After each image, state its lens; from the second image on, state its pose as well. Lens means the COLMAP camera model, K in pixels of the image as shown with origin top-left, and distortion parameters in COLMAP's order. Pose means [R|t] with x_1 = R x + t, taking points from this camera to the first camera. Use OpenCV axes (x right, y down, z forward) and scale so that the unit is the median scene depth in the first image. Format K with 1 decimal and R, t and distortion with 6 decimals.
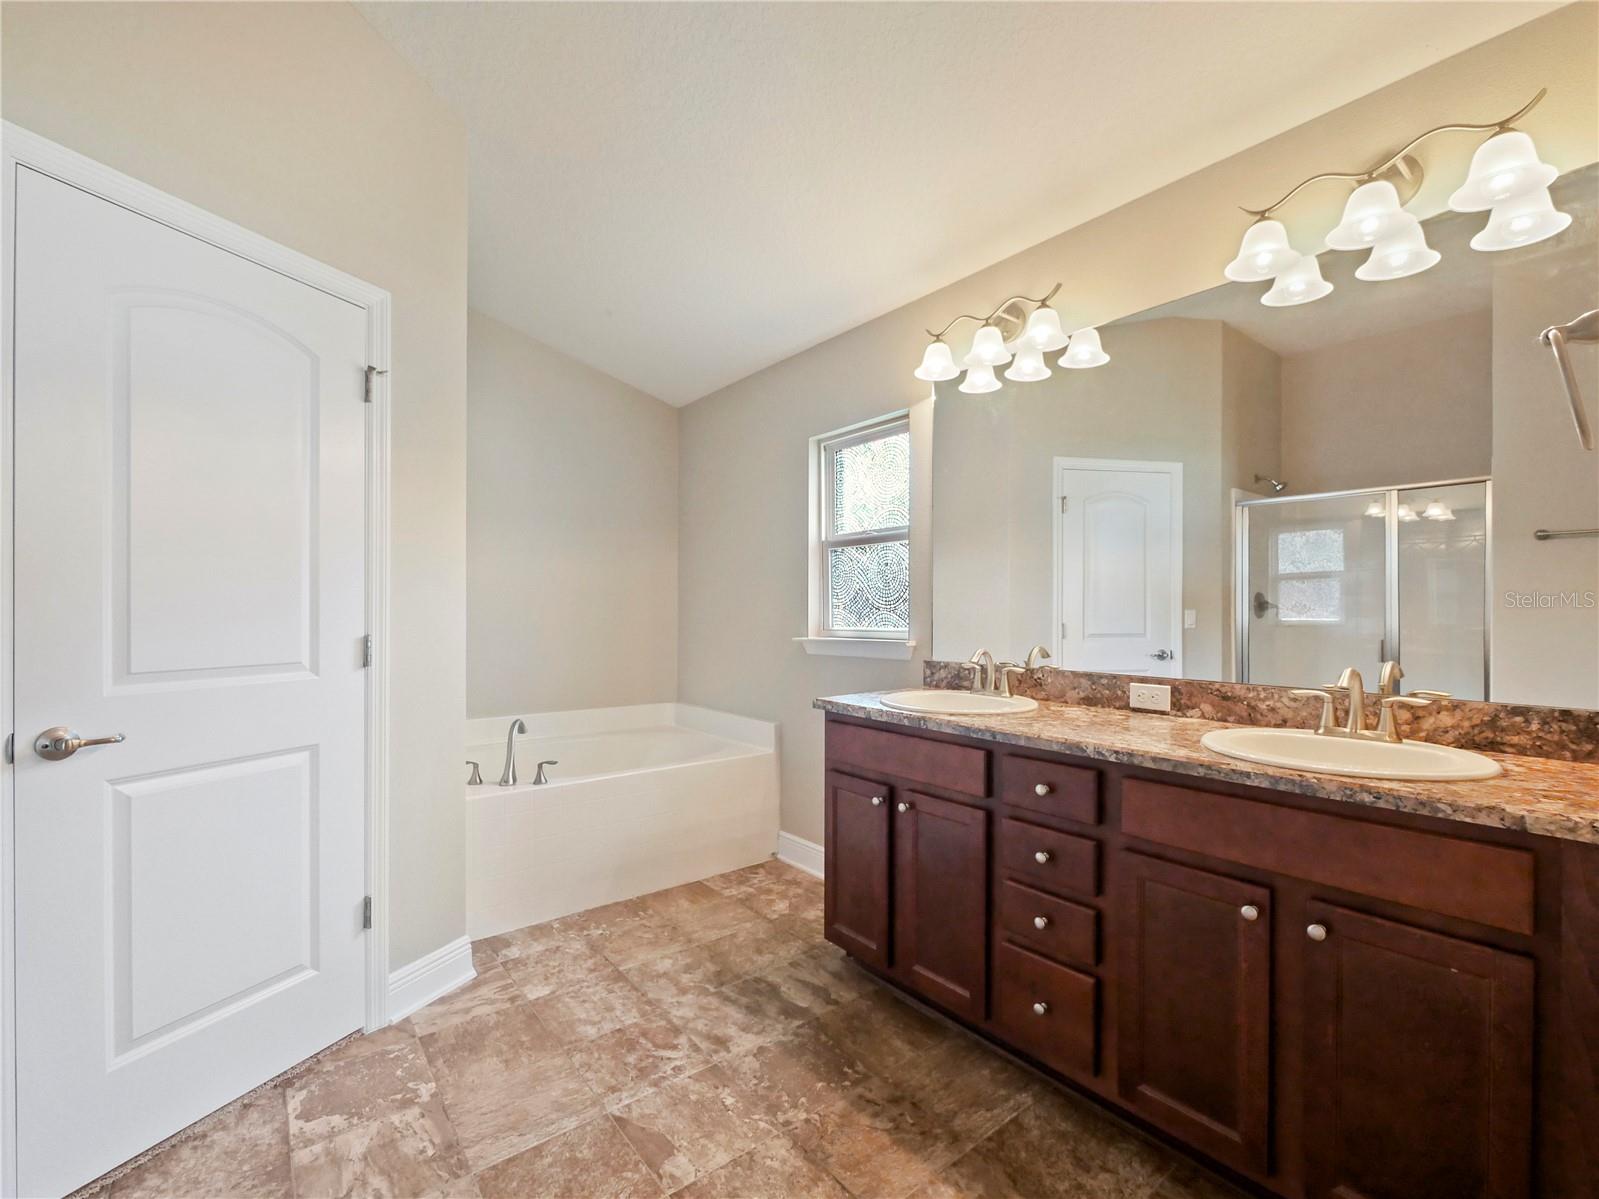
lens RADIAL K [[707.5, 0, 798.1], [0, 707.5, 604.9], [0, 0, 1]] dist [-0.006345, 0.000640]
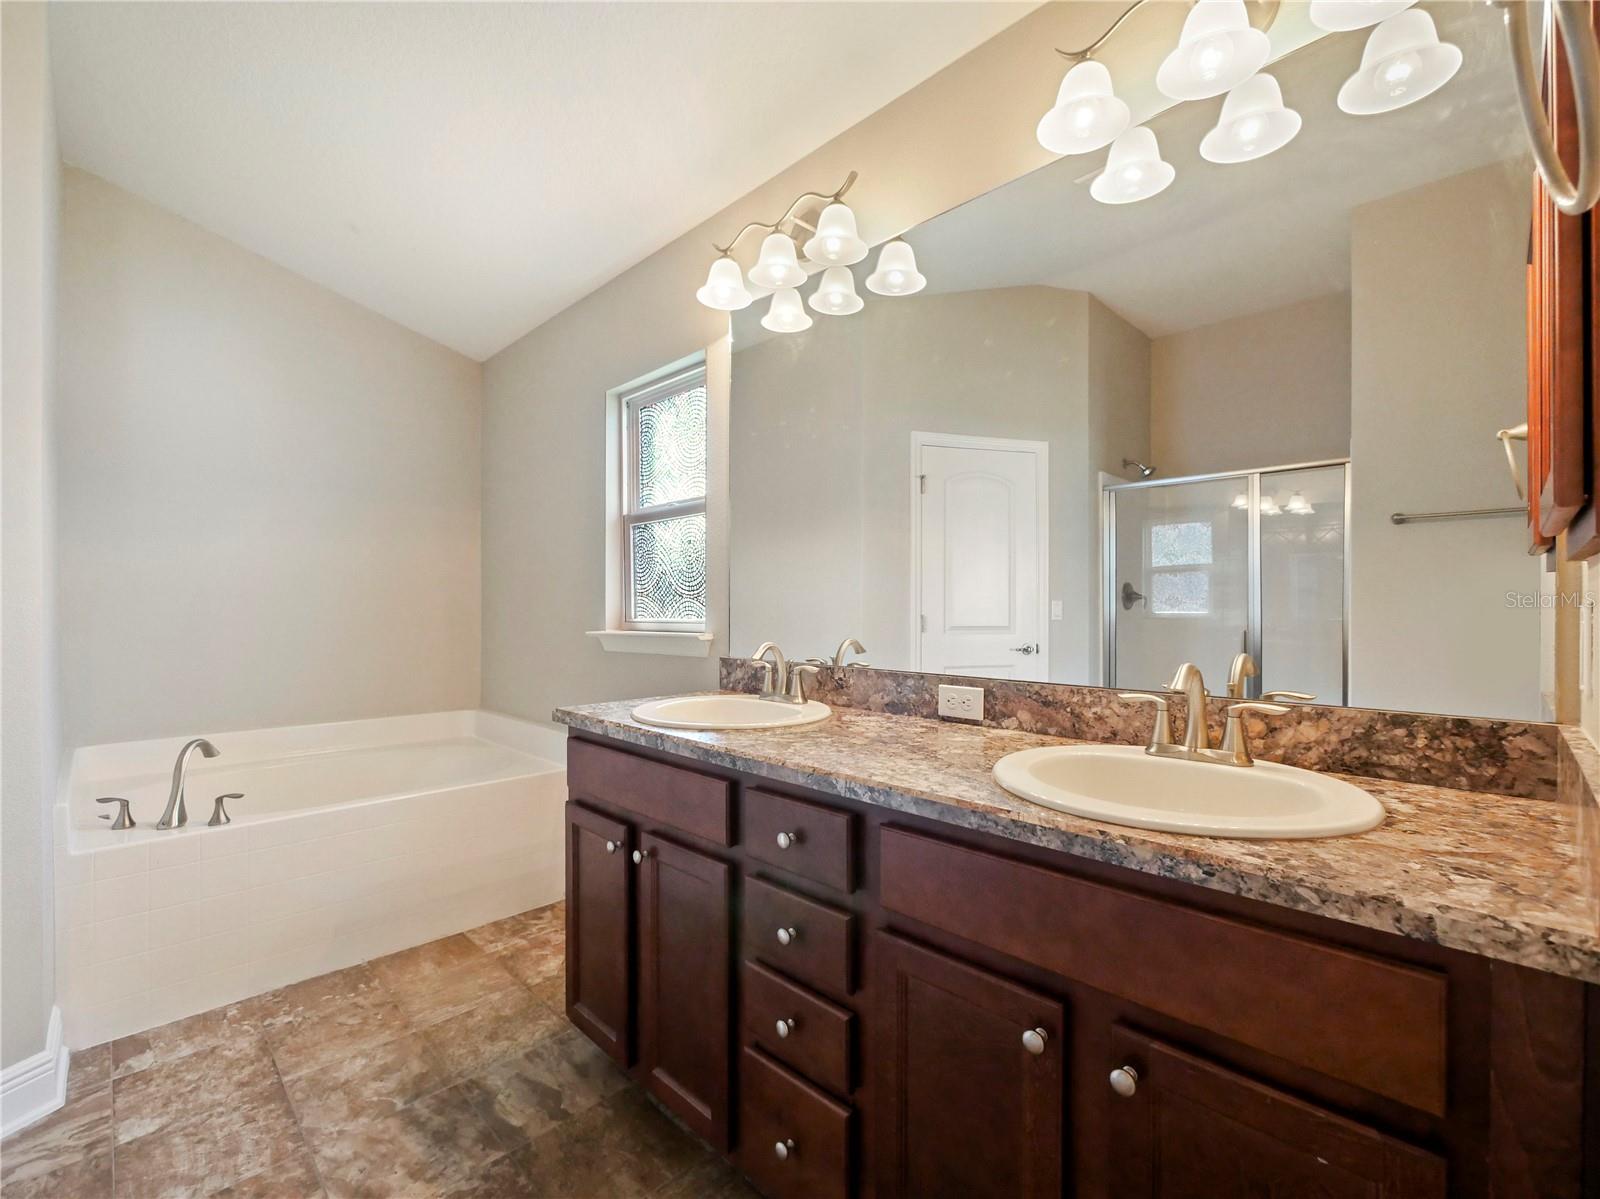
lens RADIAL K [[707.9, 0, 791.8], [0, 707.9, 602.7], [0, 0, 1]] dist [-0.006345, 0.000640]
pose [[0.993466, -0.000192, 0.114127, 0.236608], [0.000145, 1.000000, 0.000419, 0.021345], [-0.114127, -0.000400, 0.993466, 0.259792]]
